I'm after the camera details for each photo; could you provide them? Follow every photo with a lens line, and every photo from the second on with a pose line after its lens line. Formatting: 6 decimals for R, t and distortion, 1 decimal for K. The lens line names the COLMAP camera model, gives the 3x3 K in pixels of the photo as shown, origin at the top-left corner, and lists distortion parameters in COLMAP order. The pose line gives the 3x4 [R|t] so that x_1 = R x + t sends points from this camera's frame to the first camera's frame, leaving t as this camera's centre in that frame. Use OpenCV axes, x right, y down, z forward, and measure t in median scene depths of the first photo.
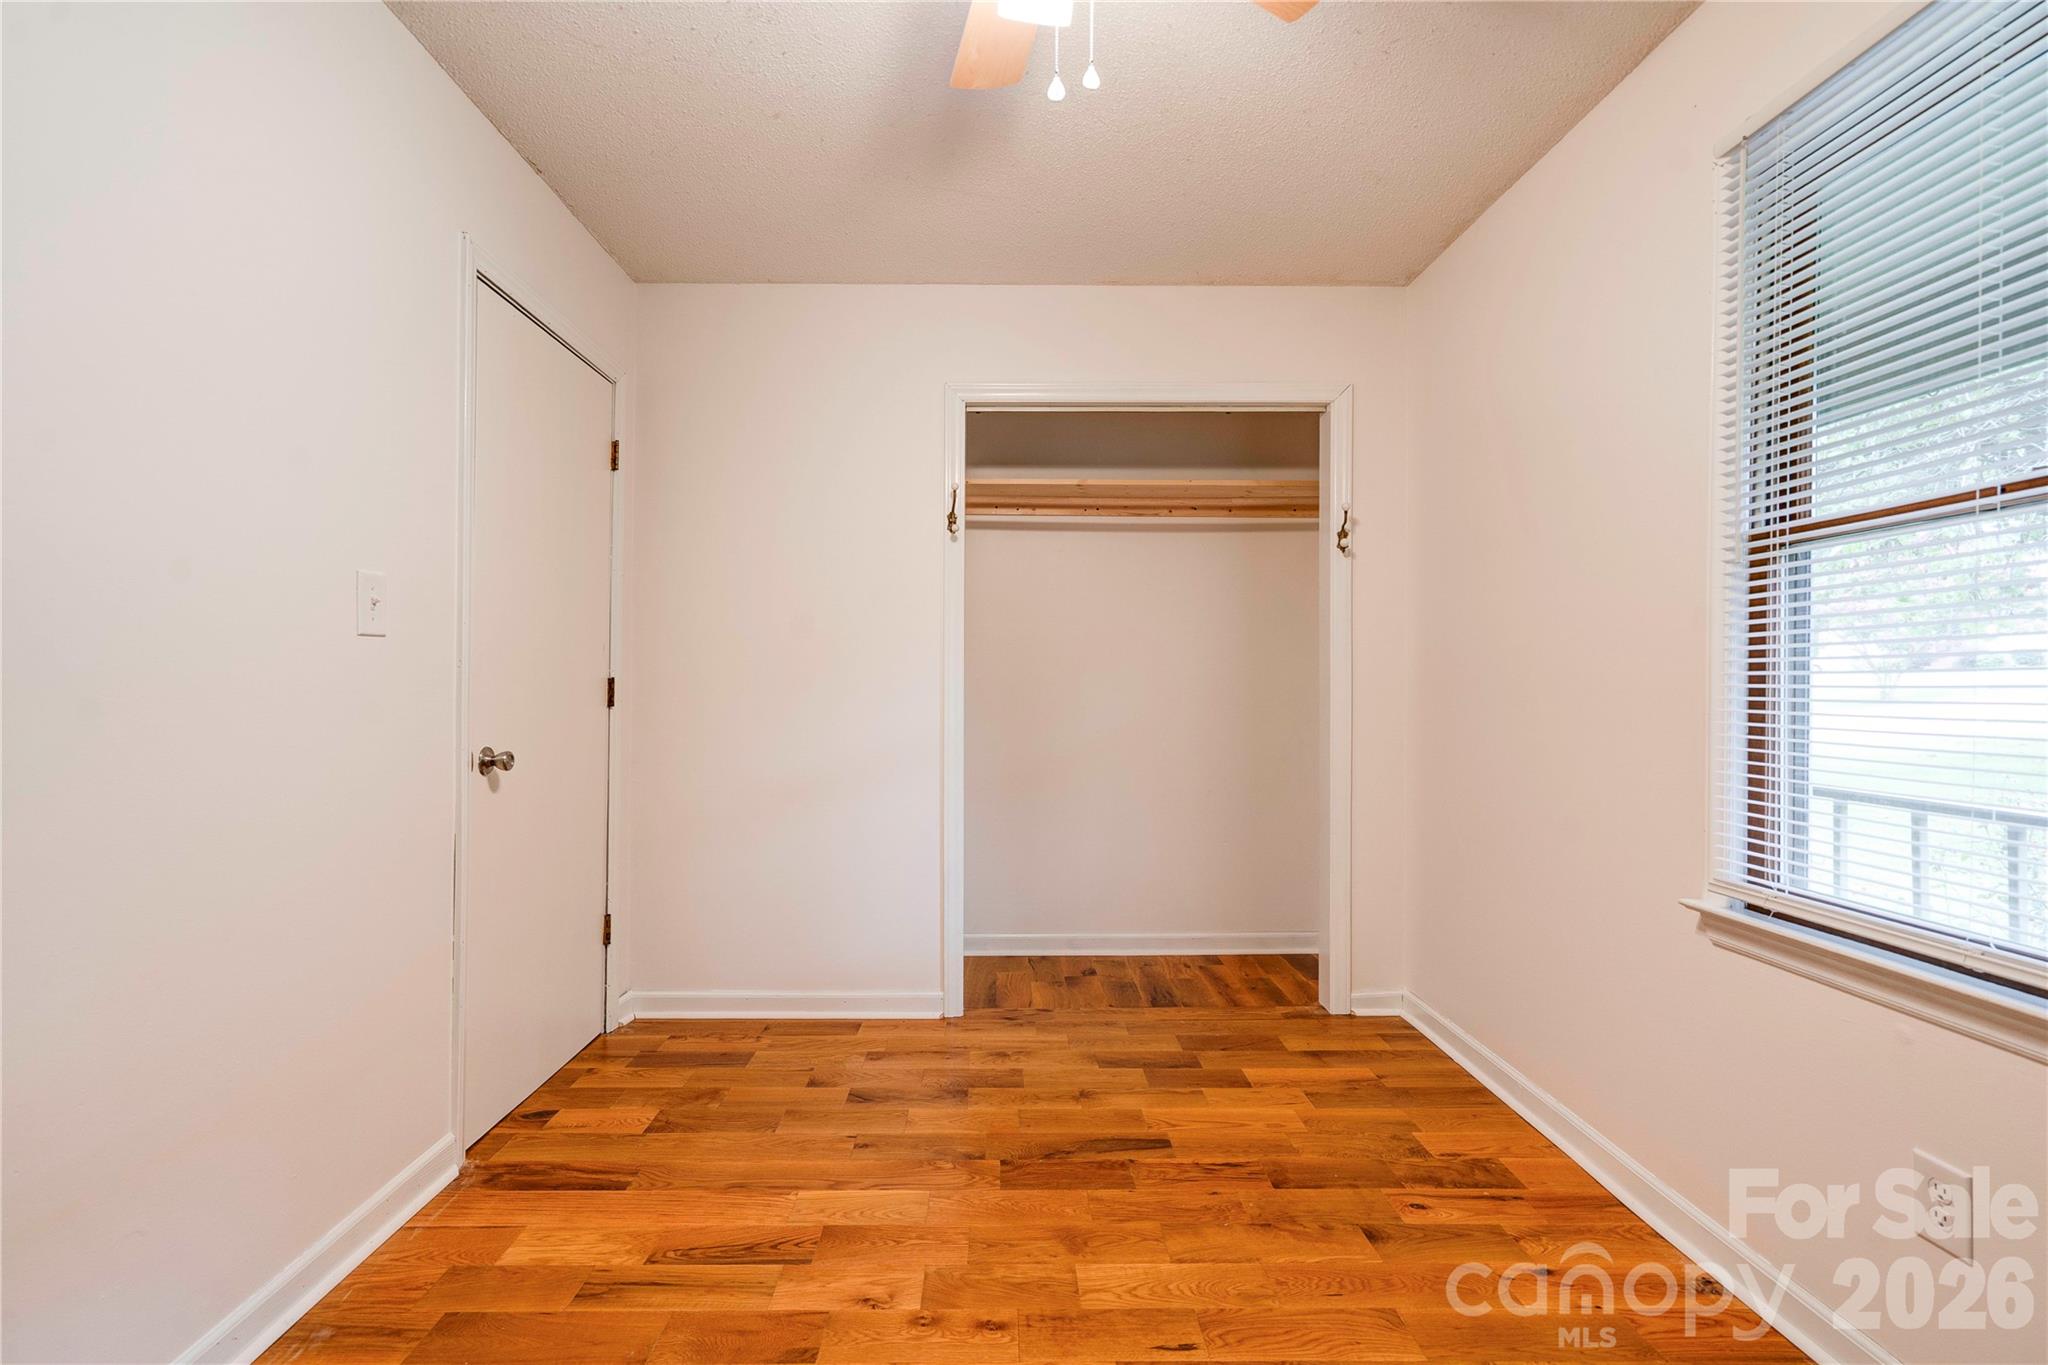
lens RADIAL K [[937.9, 0, 1022.0], [0, 937.9, 679.6], [0, 0, 1]] dist [-0.003076, 0.008896]
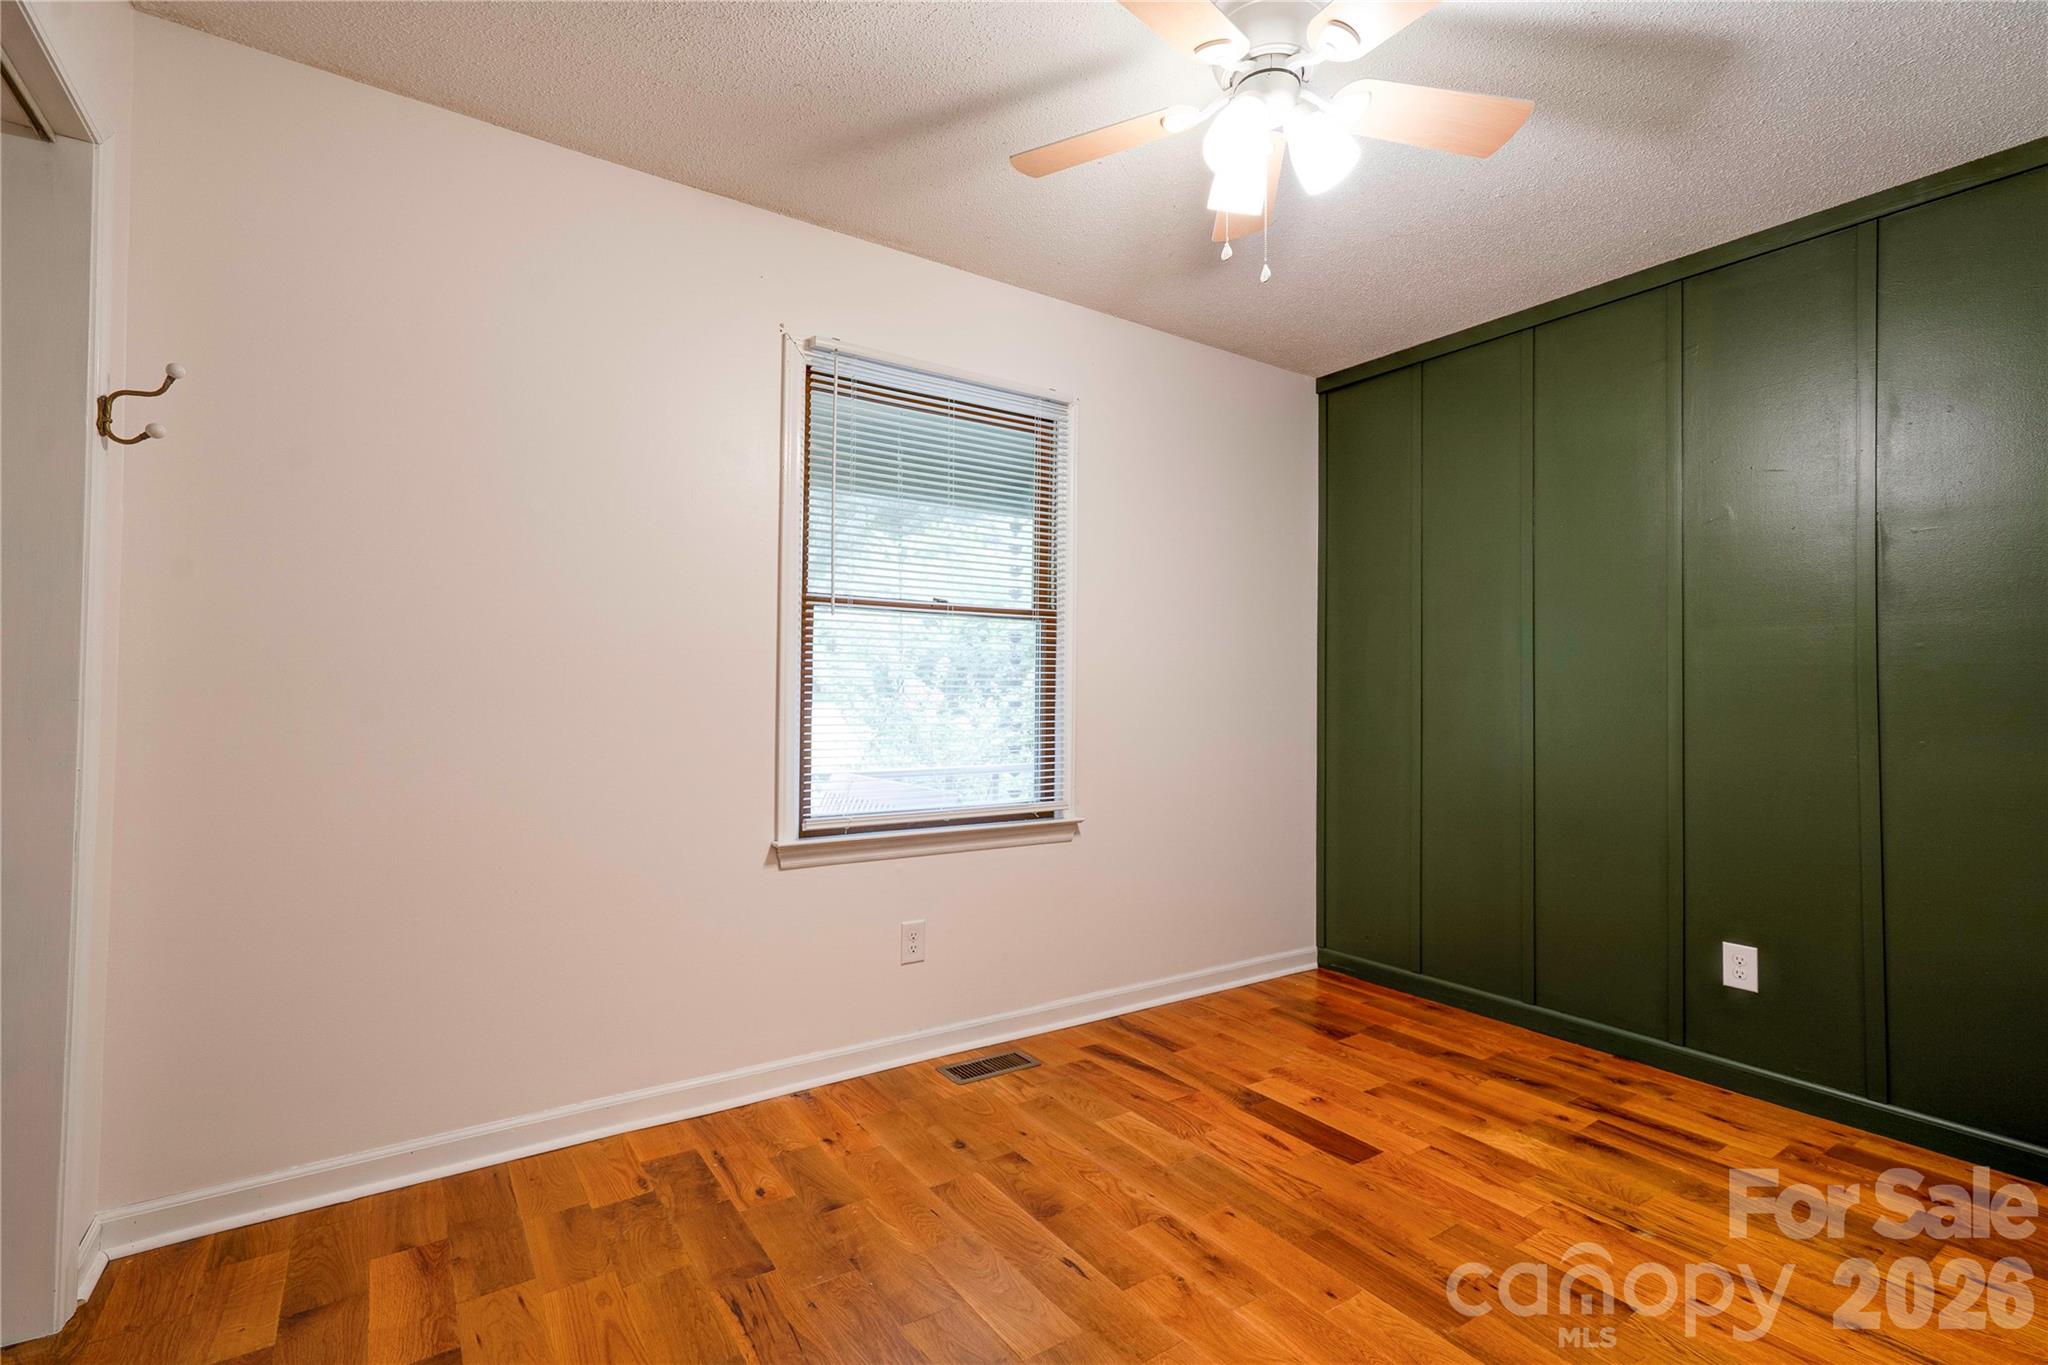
lens RADIAL K [[937.9, 0, 1020.4], [0, 937.9, 686.8], [0, 0, 1]] dist [-0.003076, 0.008896]
pose [[-0.561263, -0.000183, 0.827637, -0.570564], [-0.020510, 0.999696, -0.013688, 0.012257], [-0.827383, -0.024657, -0.561096, 1.303782]]
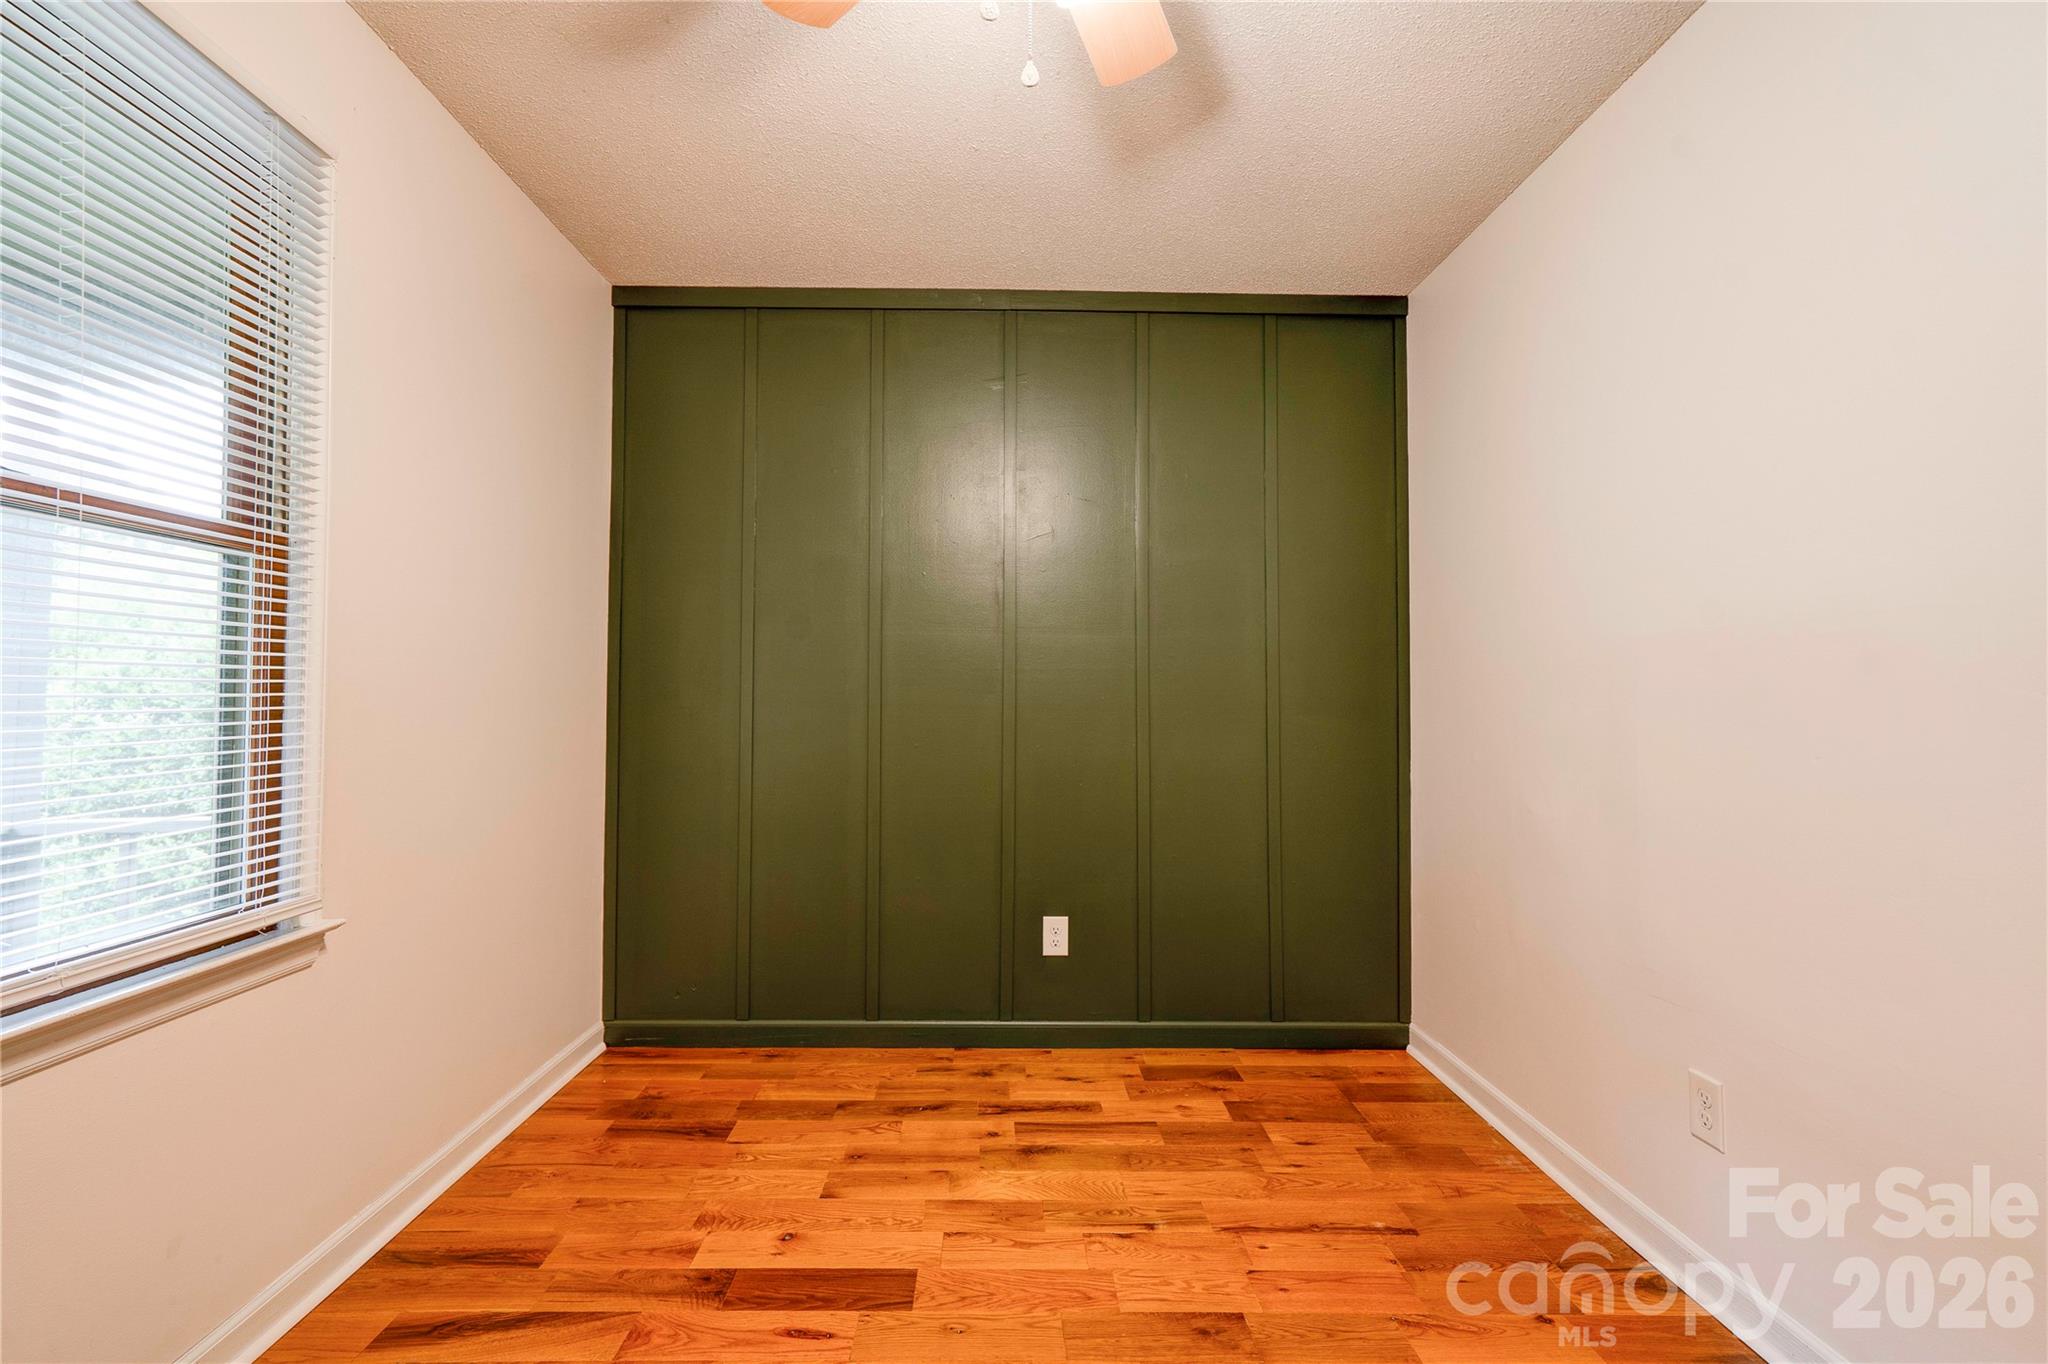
lens RADIAL K [[937.9, 0, 1012.1], [0, 937.9, 681.0], [0, 0, 1]] dist [-0.003076, 0.008896]
pose [[-0.999964, -0.006390, -0.005566, -0.045794], [-0.006209, 0.999469, -0.031979, 0.011745], [0.005767, -0.031943, -0.999473, 1.224269]]
